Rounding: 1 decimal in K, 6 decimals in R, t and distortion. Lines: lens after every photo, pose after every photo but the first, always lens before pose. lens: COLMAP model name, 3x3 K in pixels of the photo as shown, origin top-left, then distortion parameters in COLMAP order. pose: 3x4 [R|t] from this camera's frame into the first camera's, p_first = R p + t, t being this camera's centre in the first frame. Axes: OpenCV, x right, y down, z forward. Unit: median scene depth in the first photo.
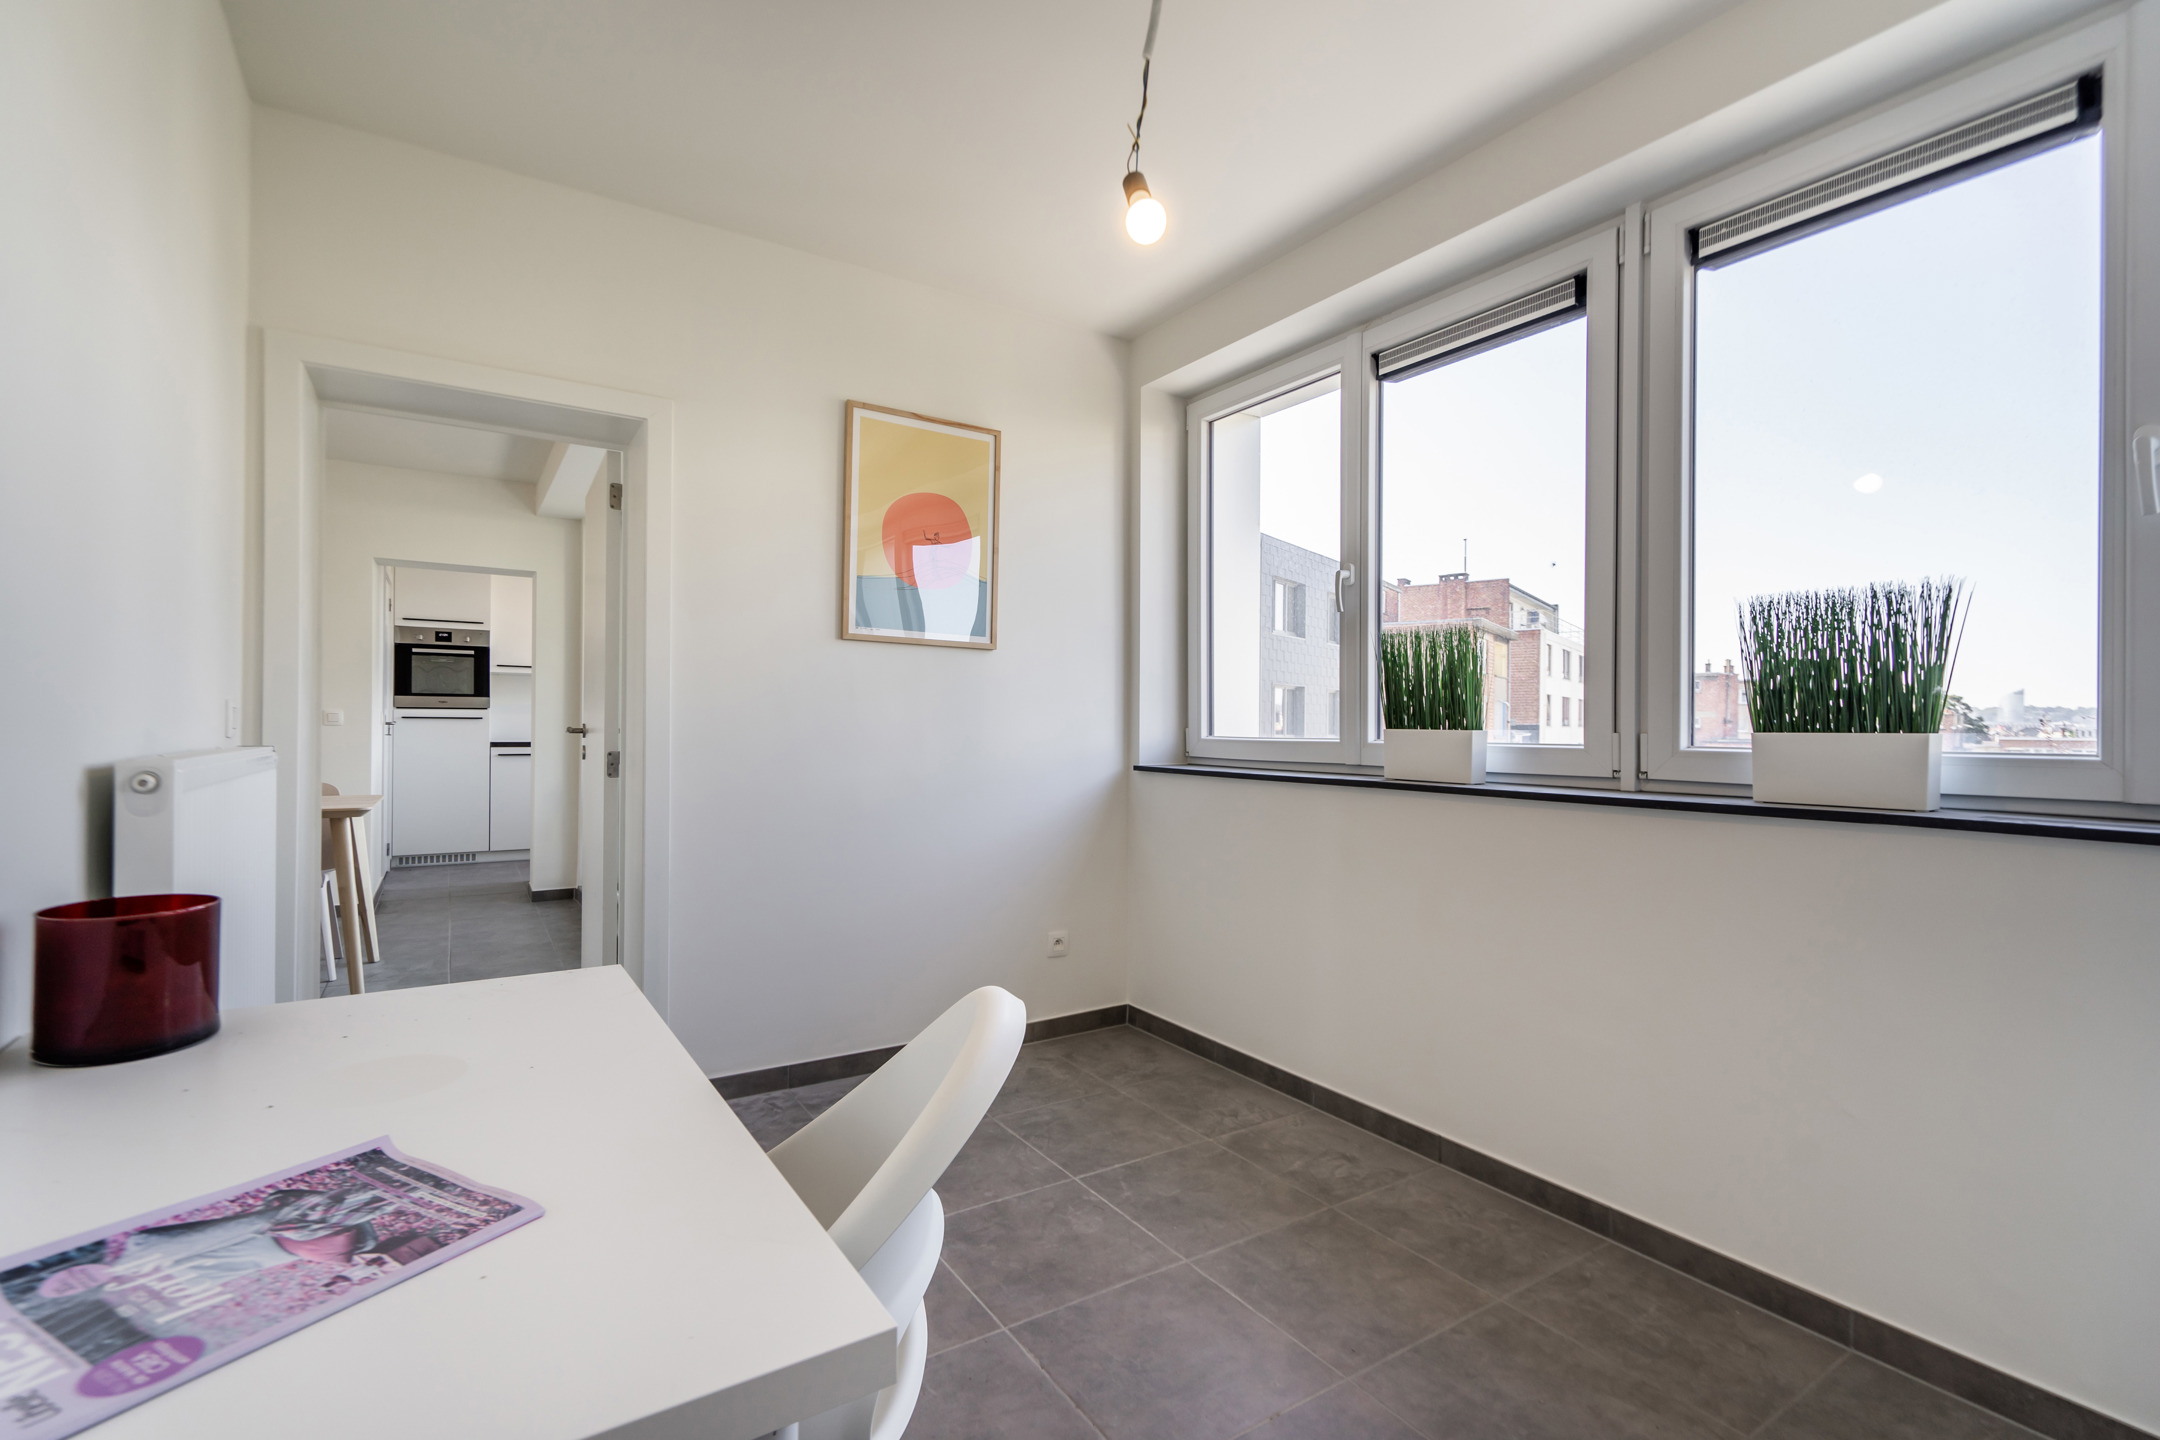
lens RADIAL K [[970.8, 0, 1084.7], [0, 970.8, 739.7], [0, 0, 1]] dist [-0.005516, 0.002925]
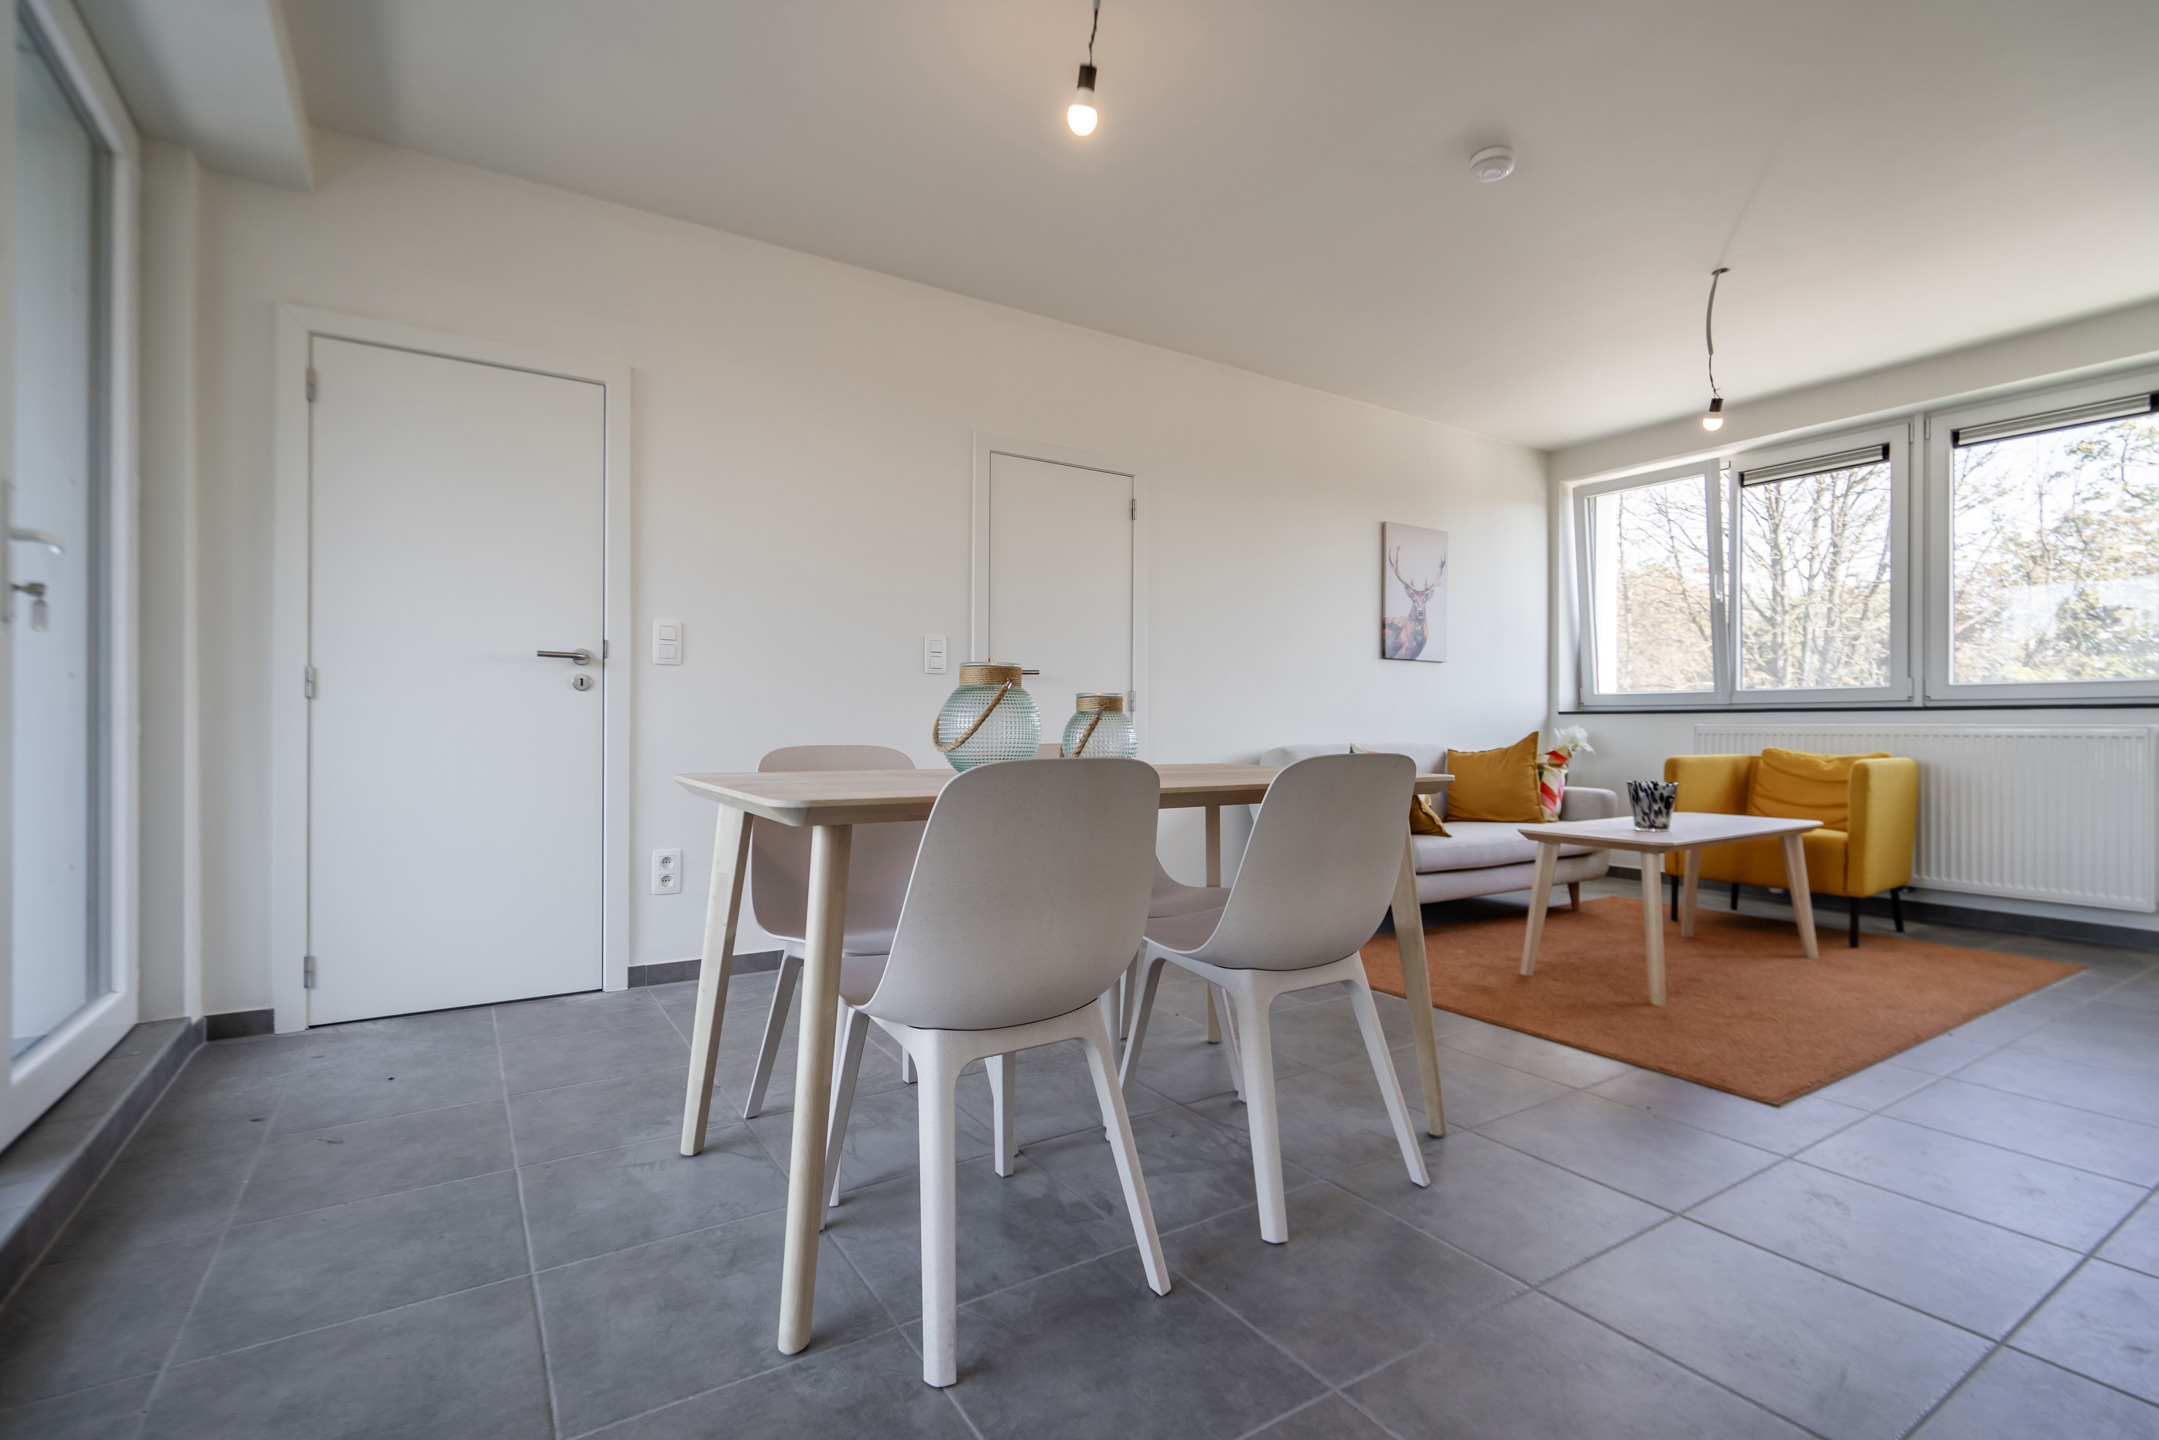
lens RADIAL K [[970.3, 0, 1084.6], [0, 970.3, 728.8], [0, 0, 1]] dist [-0.005516, 0.002925]
pose [[0.999666, -0.017273, -0.019207, -1.158343], [0.017099, 0.999811, -0.009223, 0.091801], [0.019363, 0.008892, 0.999773, -1.055507]]
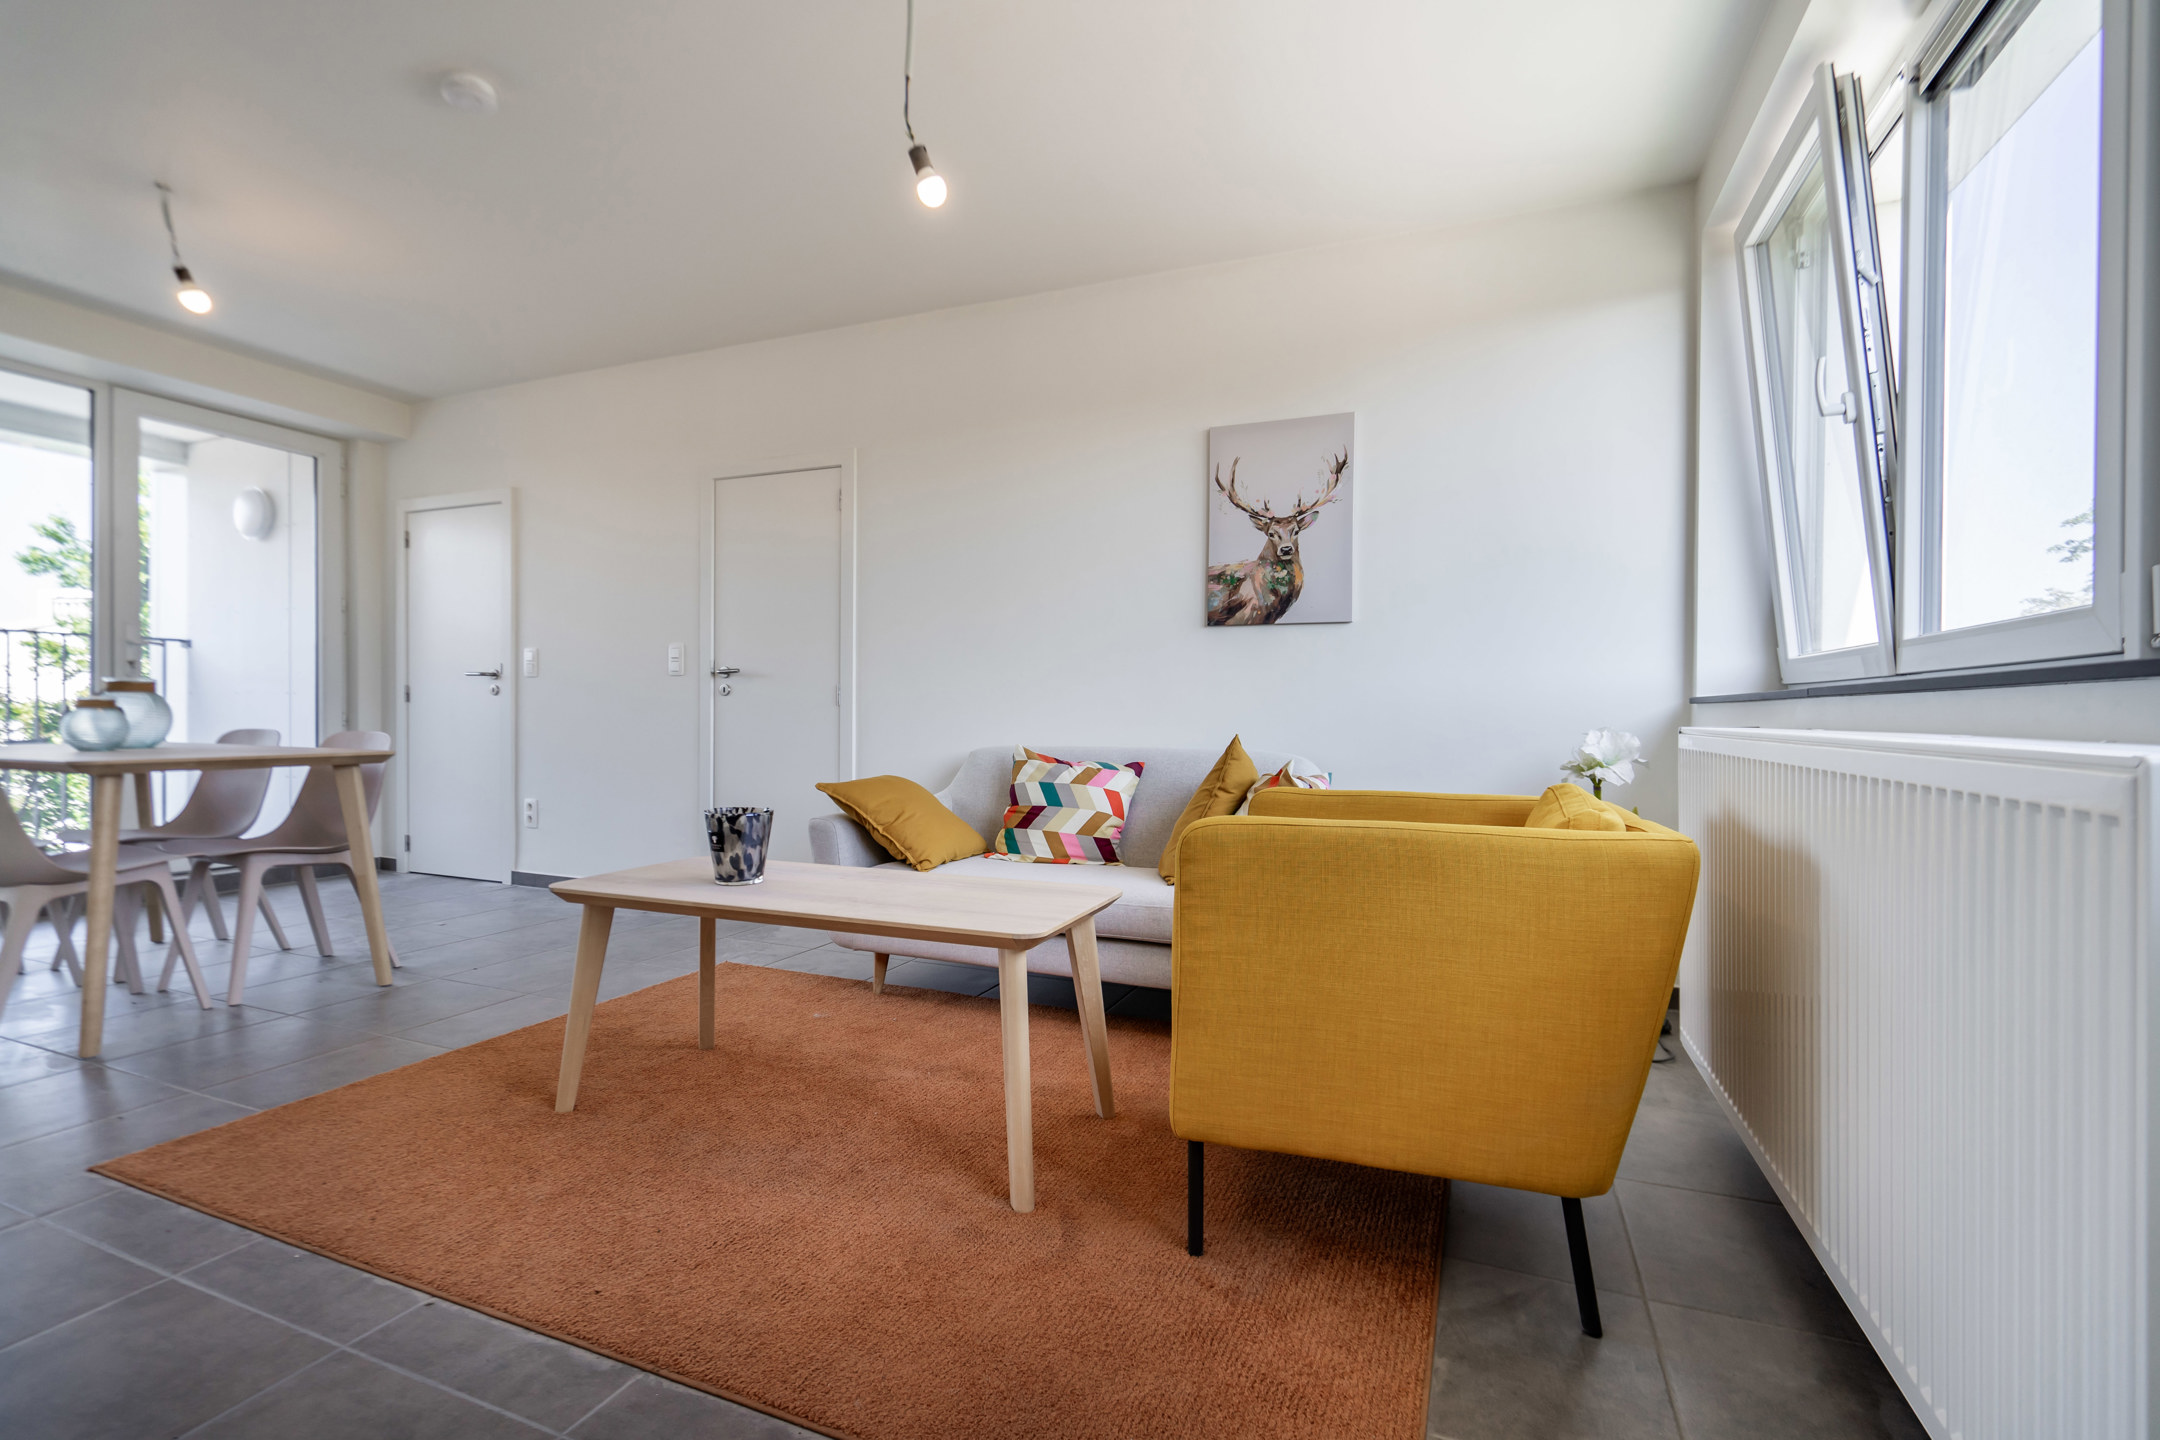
lens RADIAL K [[970.8, 0, 1094.4], [0, 970.8, 726.6], [0, 0, 1]] dist [-0.005516, 0.002925]
pose [[0.559557, -0.001630, -0.828791, 0.701303], [-0.003370, 0.999985, -0.004242, 0.088768], [0.828785, 0.005167, 0.559543, 0.188014]]
